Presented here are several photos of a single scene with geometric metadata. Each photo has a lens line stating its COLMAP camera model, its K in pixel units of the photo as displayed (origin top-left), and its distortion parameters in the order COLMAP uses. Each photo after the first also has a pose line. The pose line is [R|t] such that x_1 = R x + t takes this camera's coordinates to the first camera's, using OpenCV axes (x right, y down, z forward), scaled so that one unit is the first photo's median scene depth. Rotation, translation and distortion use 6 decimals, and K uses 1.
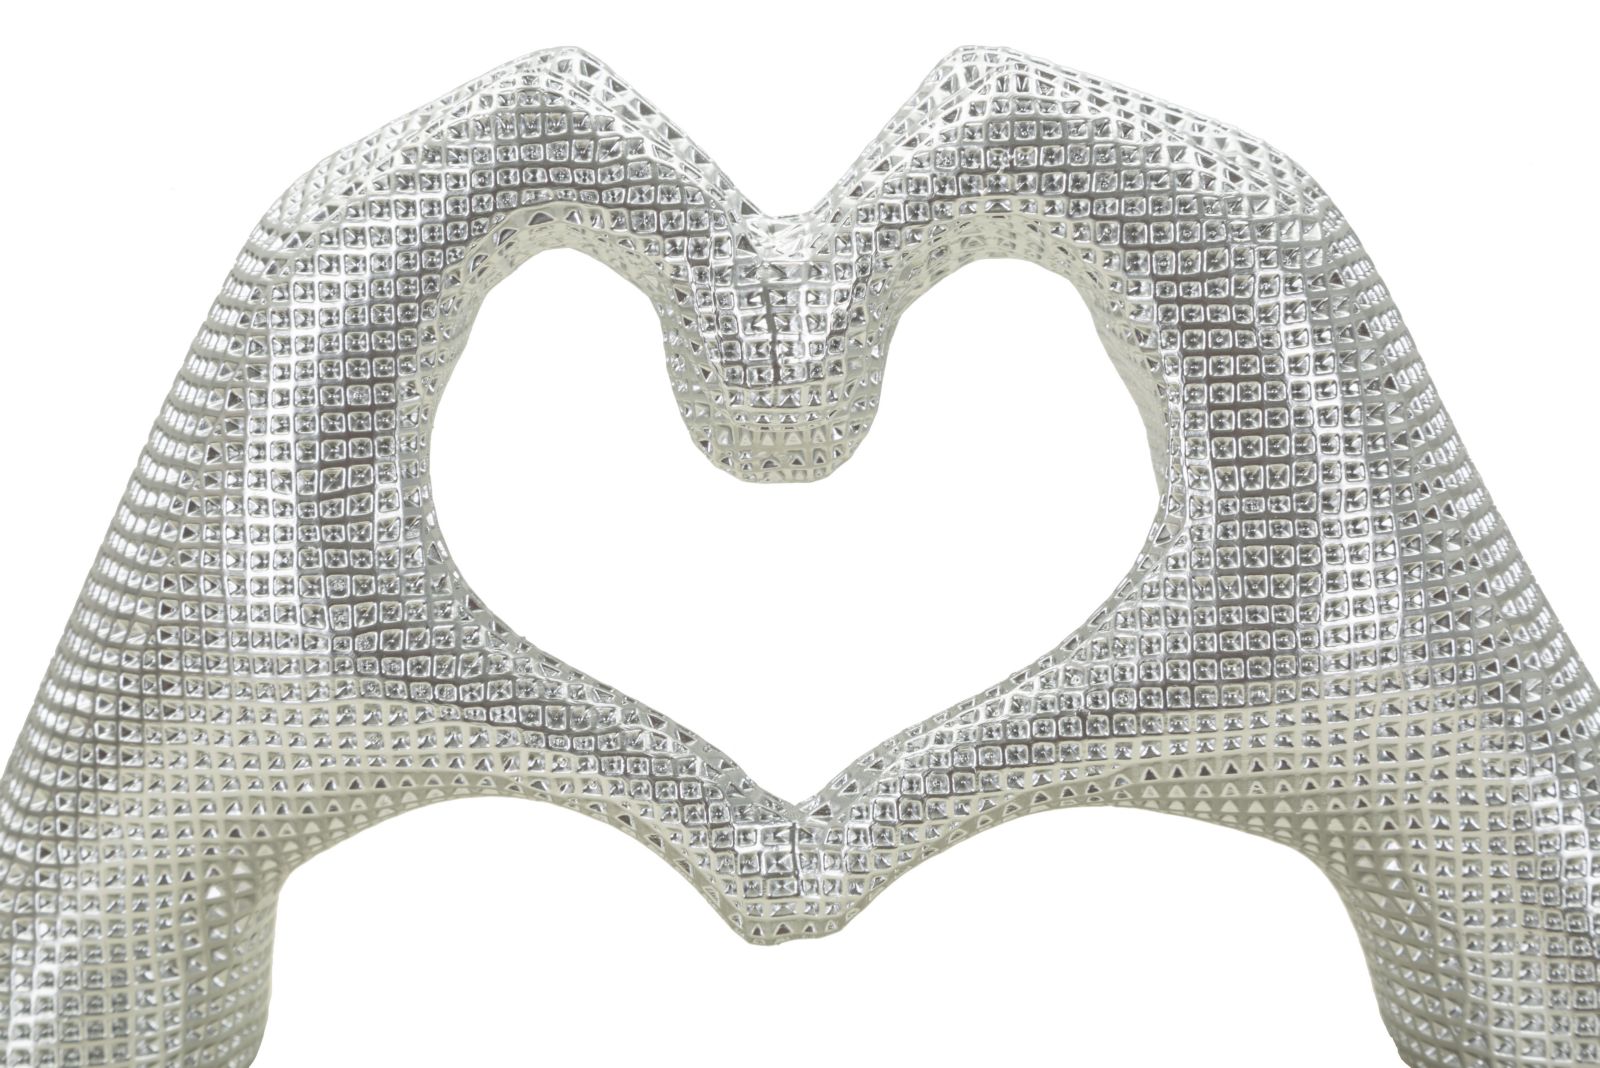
lens RADIAL K [[3346.4, 0, 795.9], [0, 3346.4, 536.0], [0, 0, 1]] dist [0.137051, 0.000000]
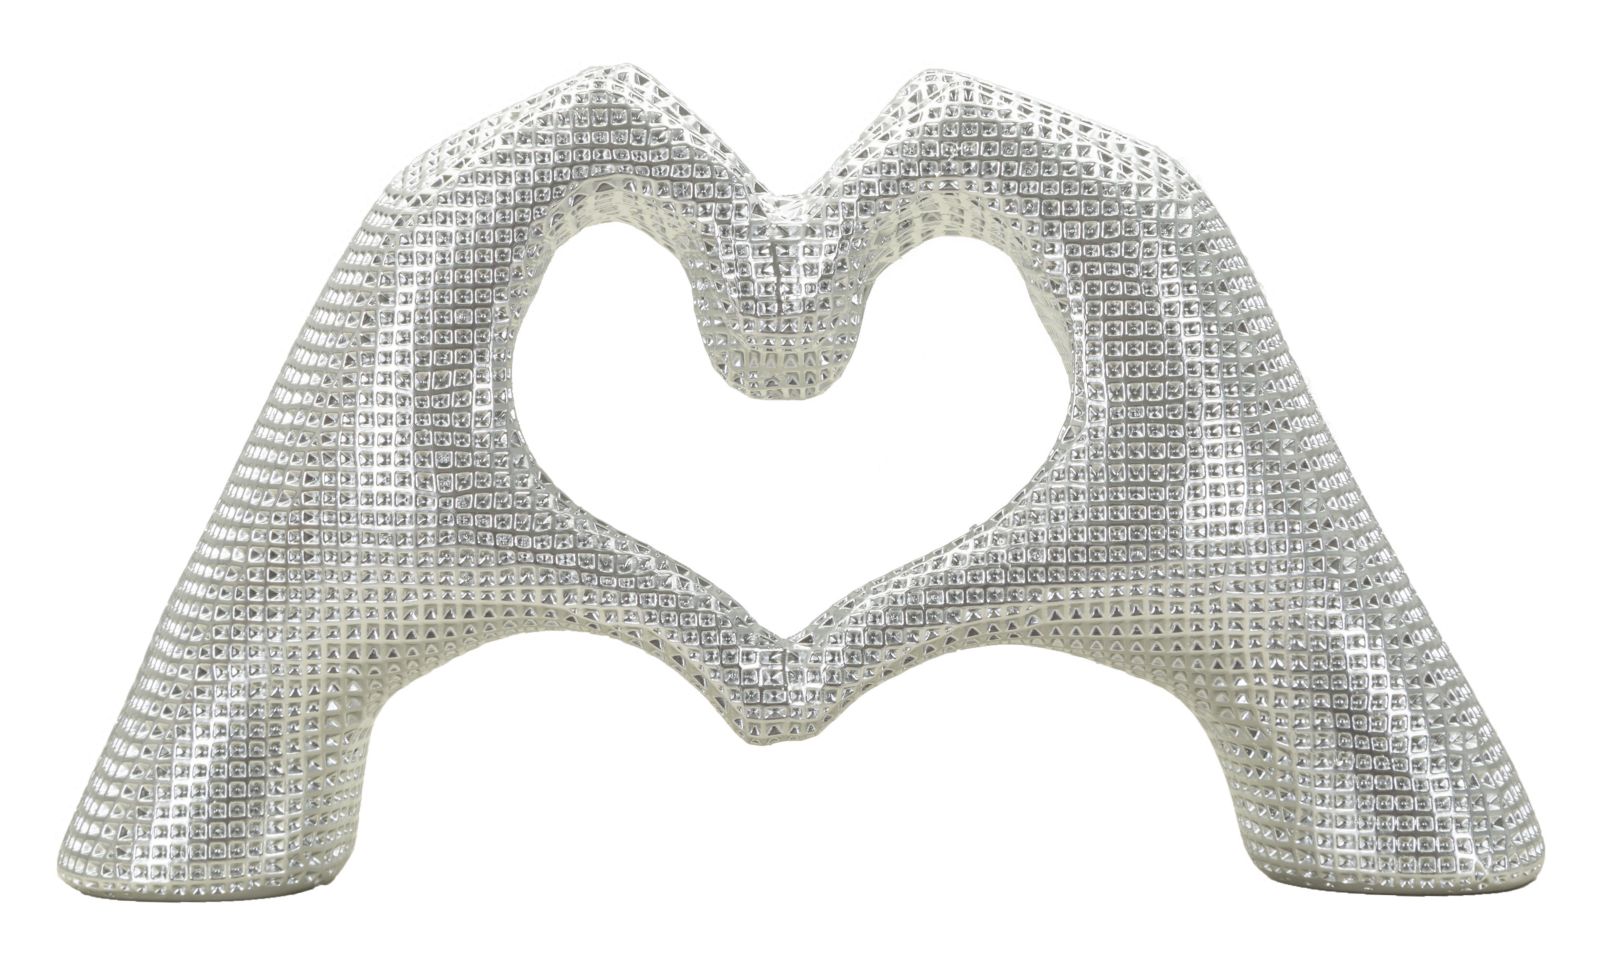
lens RADIAL K [[4981.0, 0, 798.2], [0, 4981.0, 479.6], [0, 0, 1]] dist [0.007352, 0.000000]
pose [[0.999646, 0.024121, 0.011228, -0.018920], [-0.022971, 0.995377, -0.093254, 0.202307], [-0.013425, 0.092963, 0.995579, -0.951412]]
